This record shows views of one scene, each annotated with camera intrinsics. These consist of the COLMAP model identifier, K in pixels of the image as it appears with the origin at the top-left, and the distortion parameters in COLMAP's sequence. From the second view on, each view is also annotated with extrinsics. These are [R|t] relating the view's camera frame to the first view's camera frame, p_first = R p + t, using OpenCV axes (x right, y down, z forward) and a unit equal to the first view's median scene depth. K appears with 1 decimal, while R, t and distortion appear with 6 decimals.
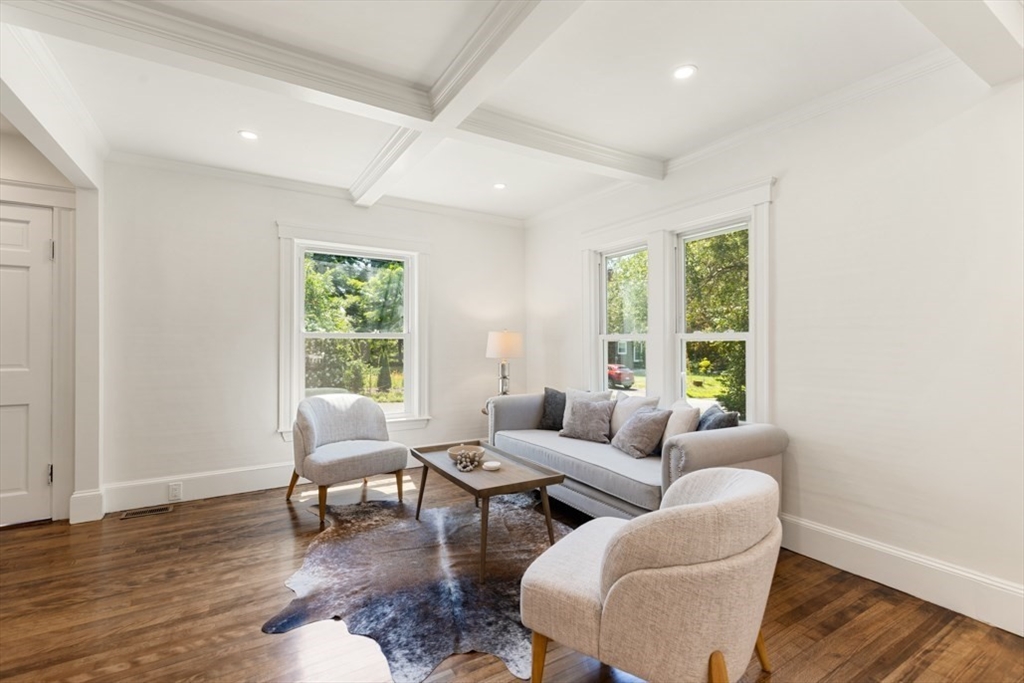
lens RADIAL K [[468.1, 0, 509.8], [0, 468.1, 337.1], [0, 0, 1]] dist [0.004670, 0.000572]
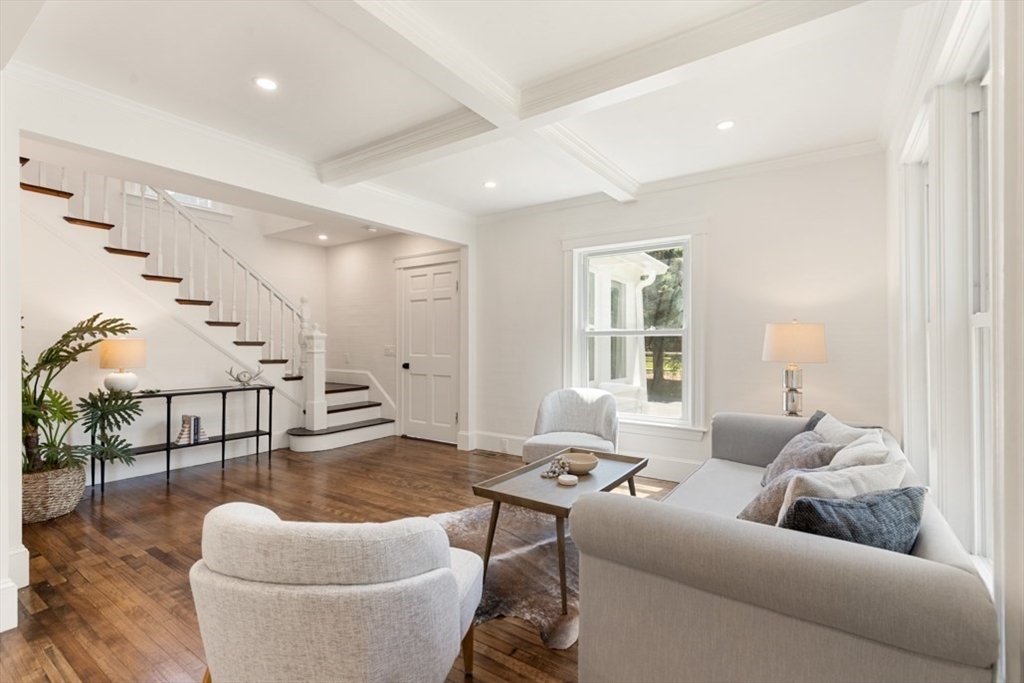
lens RADIAL K [[468.1, 0, 507.8], [0, 468.1, 340.2], [0, 0, 1]] dist [0.004670, 0.000572]
pose [[0.400701, -0.003708, -0.916201, 0.663481], [0.010652, 0.999943, 0.000611, 0.010987], [0.916147, -0.010004, 0.400718, 0.503031]]
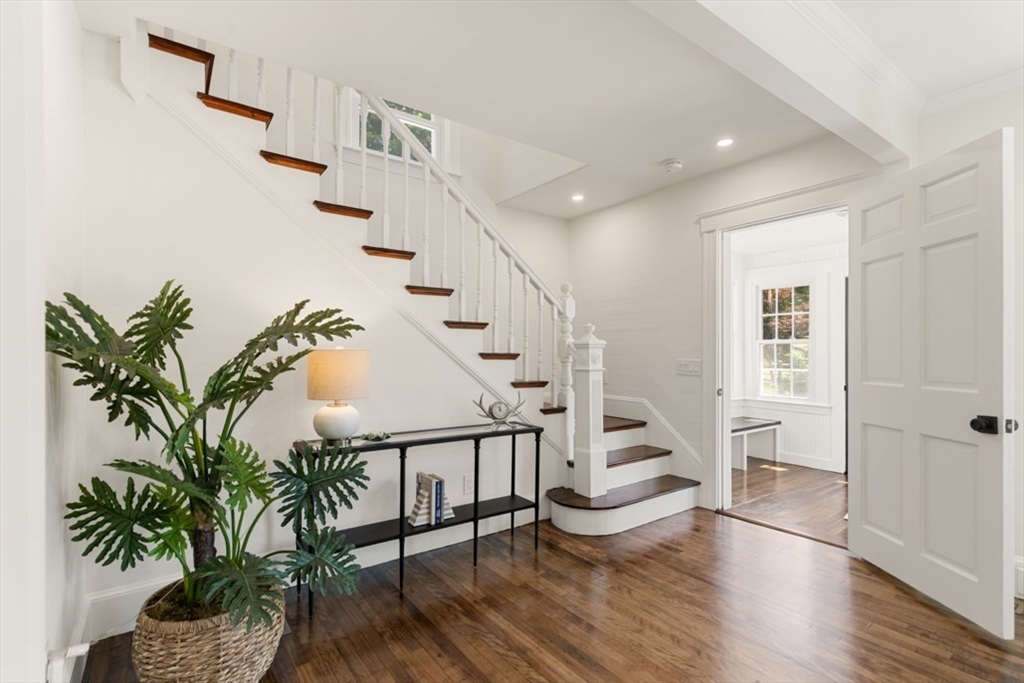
lens RADIAL K [[468.1, 0, 495.6], [0, 468.1, 349.8], [0, 0, 1]] dist [0.004670, 0.000572]
pose [[0.061536, -0.004912, -0.998093, -0.143482], [0.011427, 0.999926, -0.004217, 0.004712], [0.998039, -0.011146, 0.061588, 0.265185]]
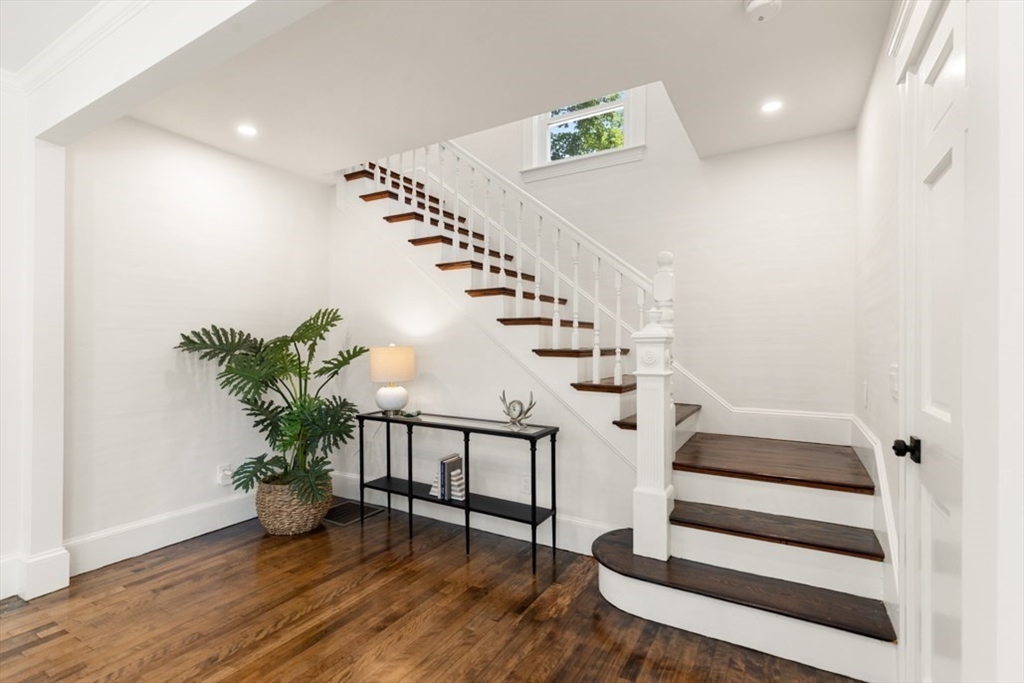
lens RADIAL K [[468.1, 0, 517.9], [0, 468.1, 342.2], [0, 0, 1]] dist [0.004670, 0.000572]
pose [[-0.875297, -0.014649, -0.483364, -0.650791], [-0.002044, 0.999644, -0.026593, 0.017845], [0.483581, -0.022289, -0.875016, 1.107884]]
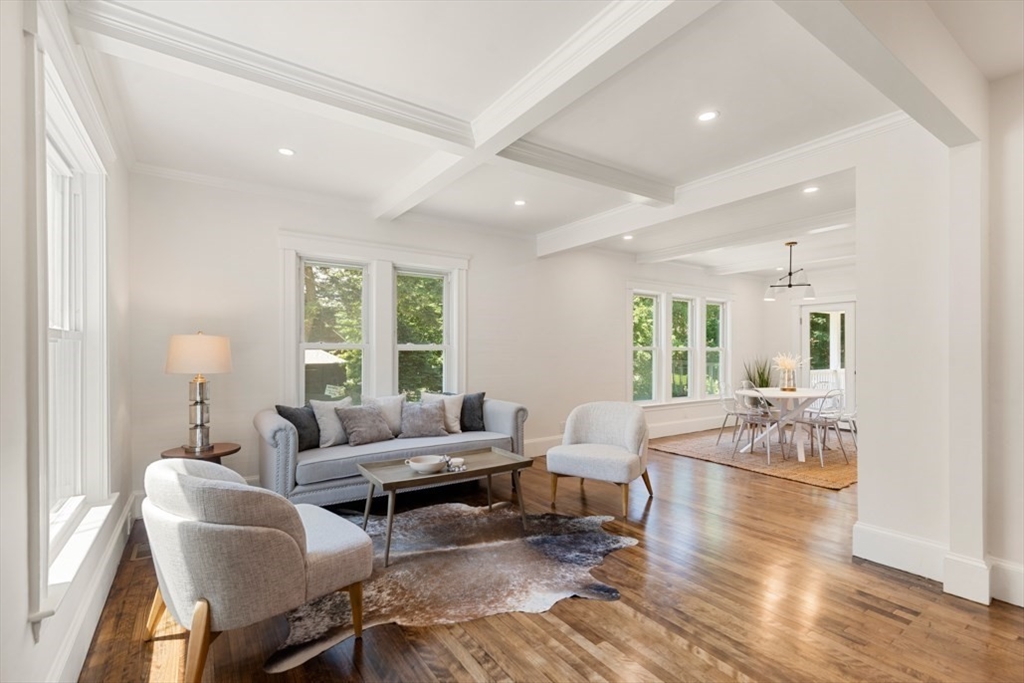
lens RADIAL K [[468.1, 0, 514.6], [0, 468.1, 344.1], [0, 0, 1]] dist [0.004670, 0.000572]
pose [[-0.062412, 0.012155, 0.997976, -1.076589], [-0.006966, 0.999896, -0.012614, 0.005444], [-0.998026, -0.007739, -0.062321, 0.855180]]
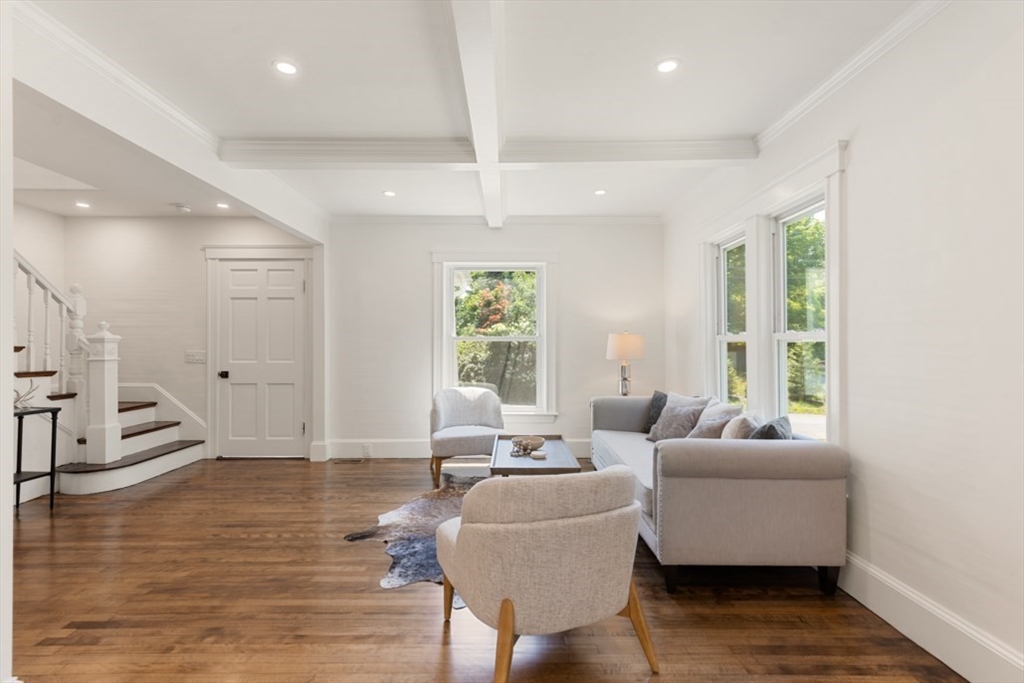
lens RADIAL K [[468.1, 0, 506.3], [0, 468.1, 348.5], [0, 0, 1]] dist [0.004670, 0.000572]
pose [[0.857549, 0.002313, -0.514396, 0.431222], [0.005127, 0.999902, 0.013043, 0.005502], [0.514376, -0.013822, 0.857453, 0.000222]]
